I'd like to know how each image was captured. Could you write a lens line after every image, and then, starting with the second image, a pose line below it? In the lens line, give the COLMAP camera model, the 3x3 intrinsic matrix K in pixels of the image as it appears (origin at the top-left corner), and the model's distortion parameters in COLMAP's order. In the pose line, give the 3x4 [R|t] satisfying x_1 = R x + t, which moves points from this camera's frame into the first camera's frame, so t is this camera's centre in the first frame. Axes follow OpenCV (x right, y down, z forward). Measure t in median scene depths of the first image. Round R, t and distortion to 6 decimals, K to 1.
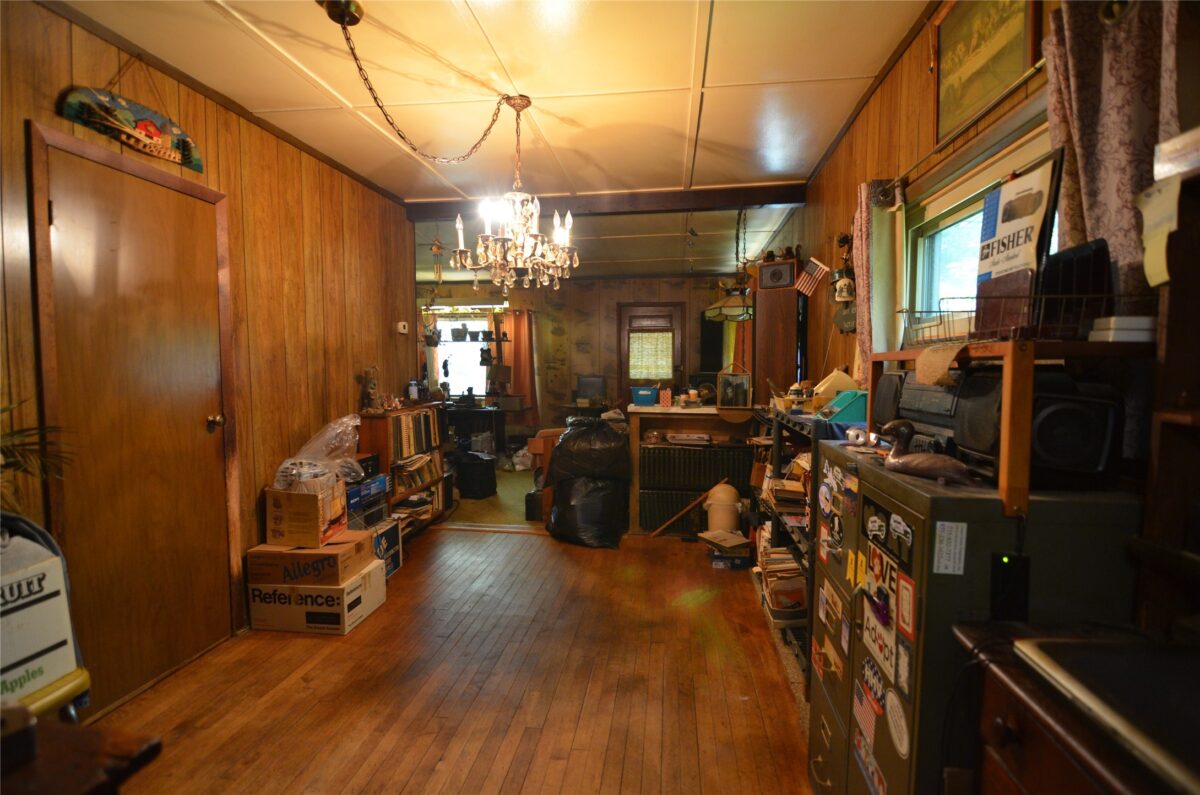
lens RADIAL K [[572.5, 0, 598.9], [0, 572.5, 403.2], [0, 0, 1]] dist [-0.016225, -0.004453]
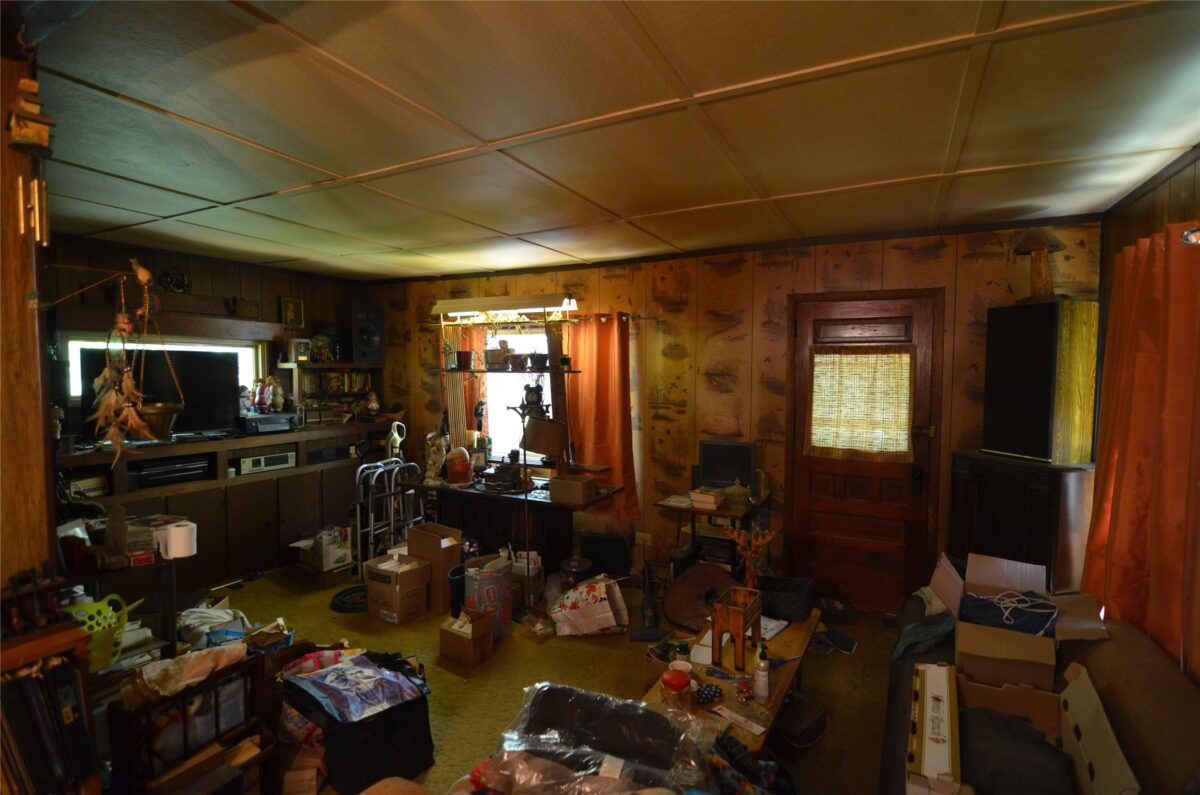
lens RADIAL K [[572.5, 0, 588.6], [0, 572.5, 403.4], [0, 0, 1]] dist [-0.016225, -0.004453]
pose [[0.933375, 0.028655, -0.357758, 0.052087], [-0.027907, 0.999584, 0.007256, -0.082754], [0.357817, 0.003212, 0.933786, 0.491471]]
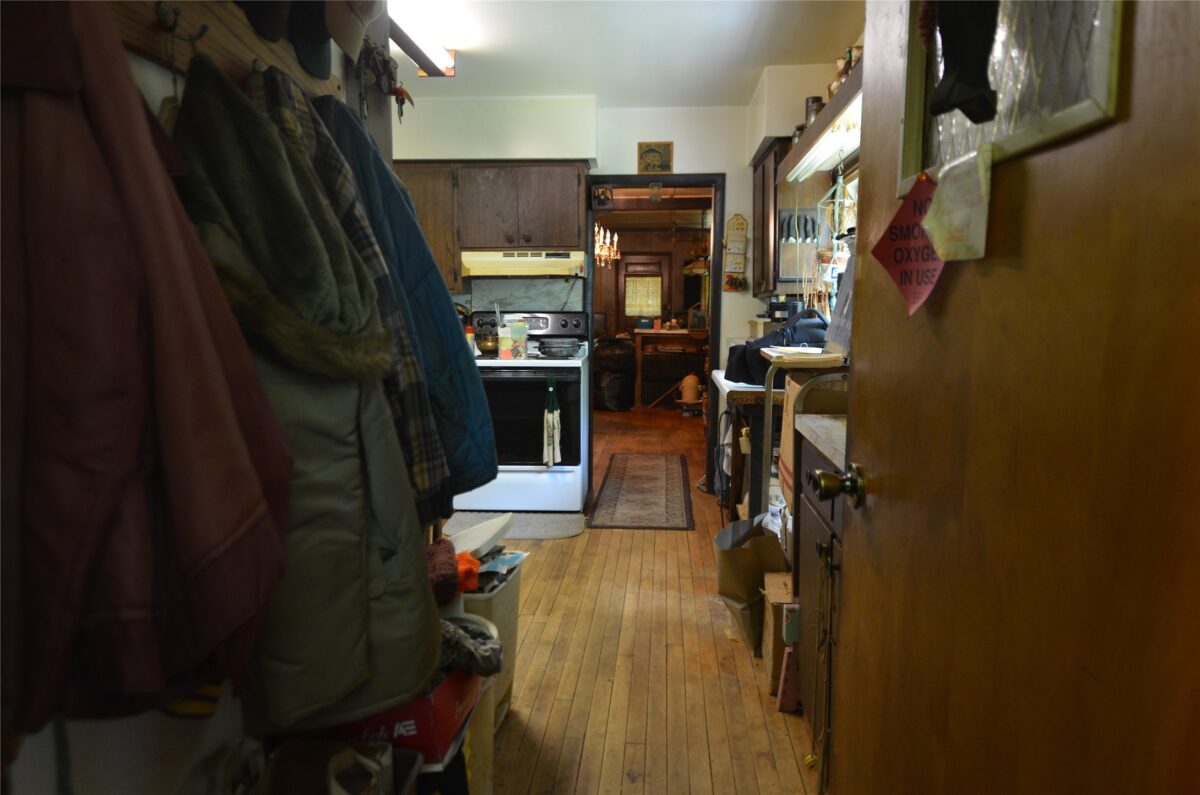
lens RADIAL K [[808.5, 0, 599.1], [0, 808.5, 397.8], [0, 0, 1]] dist [0.000488, -0.000599]
pose [[0.998545, 0.000261, 0.053923, -0.098272], [-0.002874, 0.998825, 0.048382, 0.050135], [-0.053847, -0.048467, 0.997372, -0.735831]]
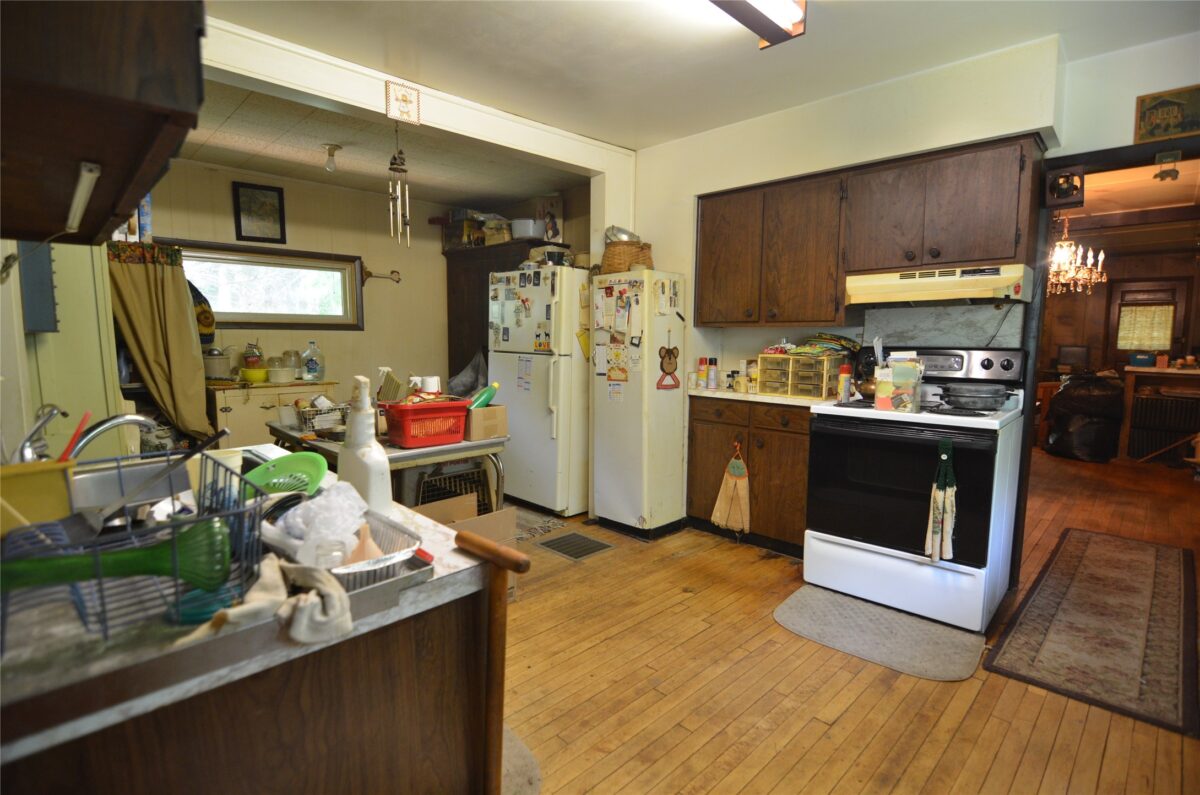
lens RADIAL K [[572.5, 0, 597.6], [0, 572.5, 400.7], [0, 0, 1]] dist [-0.016225, -0.004453]
pose [[0.785625, 0.071858, -0.614515, -0.061321], [-0.042143, 0.997141, 0.062722, 0.031012], [0.617265, -0.023379, 0.786407, -0.477234]]
